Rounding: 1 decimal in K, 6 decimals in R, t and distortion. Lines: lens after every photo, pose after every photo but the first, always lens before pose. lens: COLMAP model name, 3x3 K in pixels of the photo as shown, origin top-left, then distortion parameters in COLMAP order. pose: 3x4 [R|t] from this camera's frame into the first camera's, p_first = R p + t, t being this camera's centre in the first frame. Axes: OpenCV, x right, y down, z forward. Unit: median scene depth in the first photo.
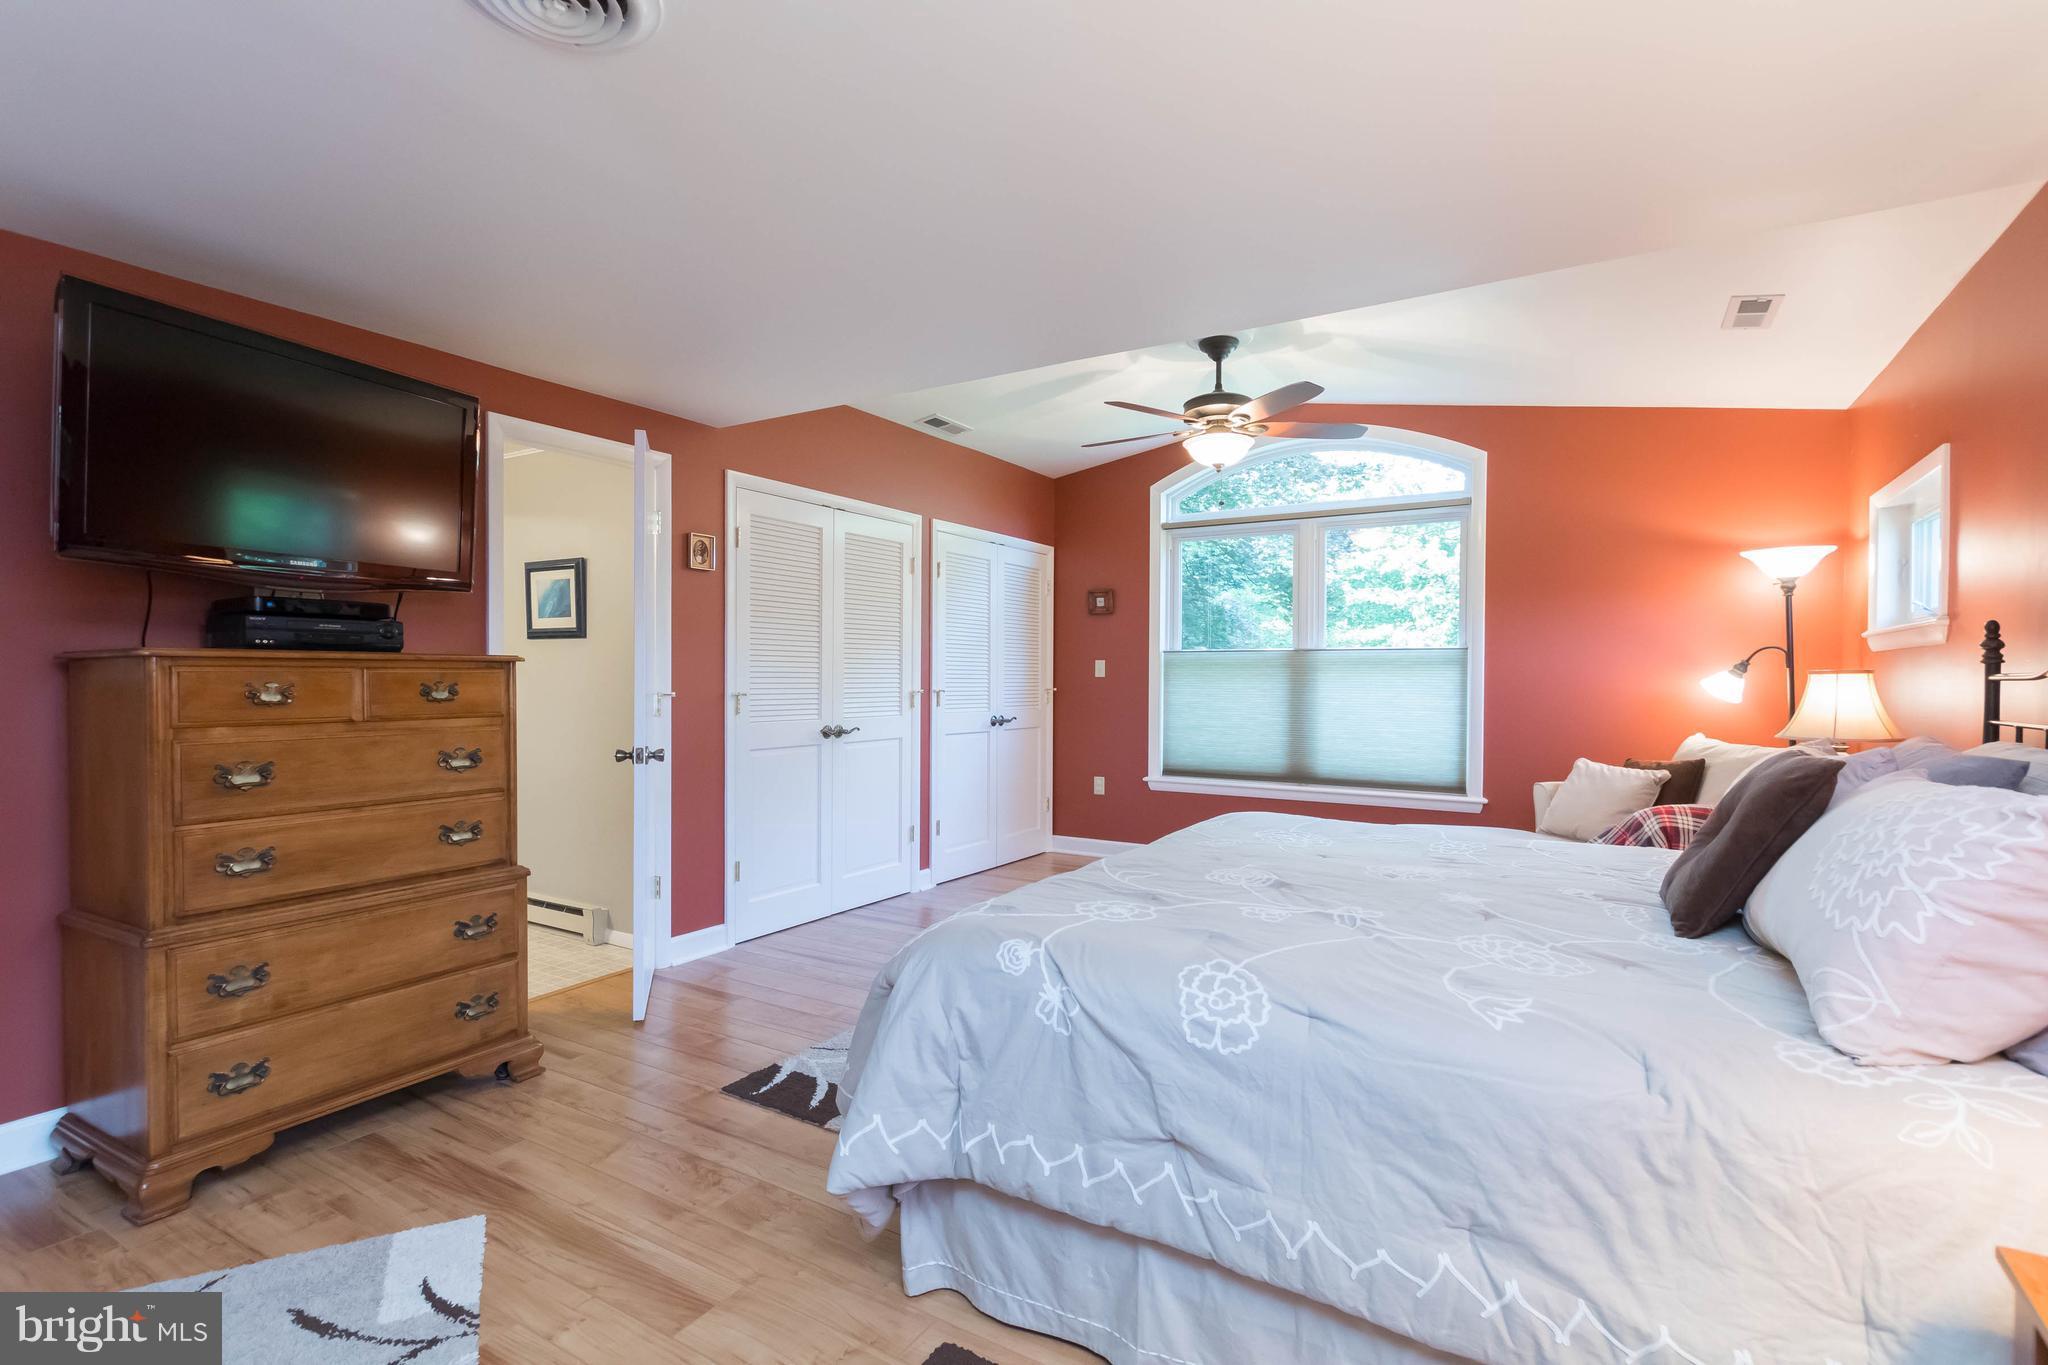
lens RADIAL K [[984.4, 0, 1031.2], [0, 984.4, 688.1], [0, 0, 1]] dist [0.003939, -0.002232]
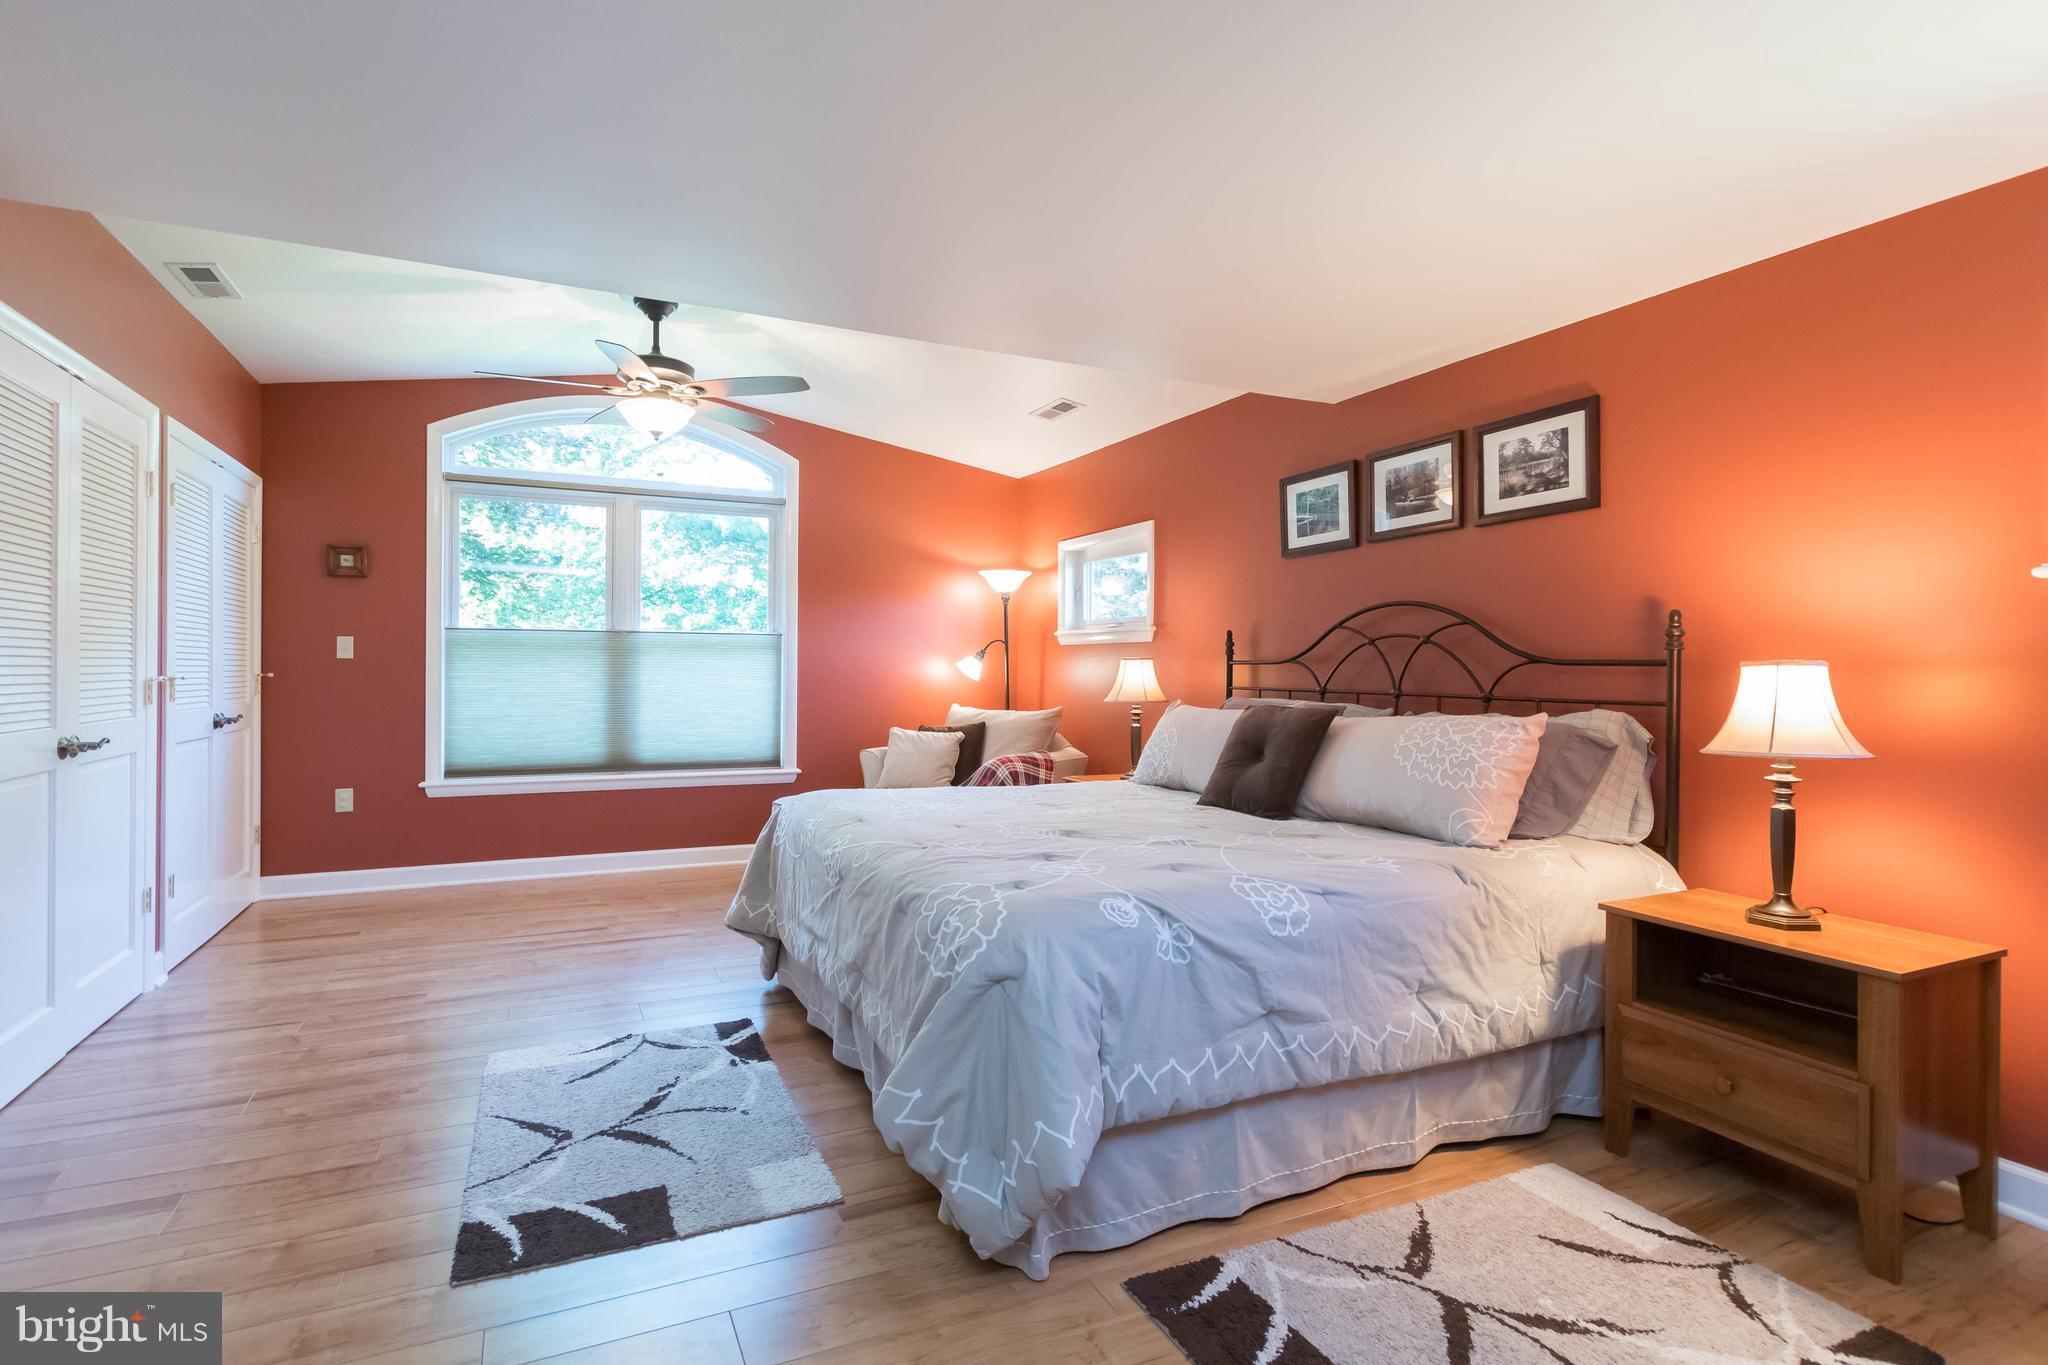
lens RADIAL K [[984.4, 0, 1031.4], [0, 984.4, 668.2], [0, 0, 1]] dist [0.003939, -0.002232]
pose [[0.549724, -0.002284, 0.835343, -0.689443], [0.005006, 0.999987, -0.000560, -0.001208], [-0.835331, 0.004489, 0.549728, 0.329325]]
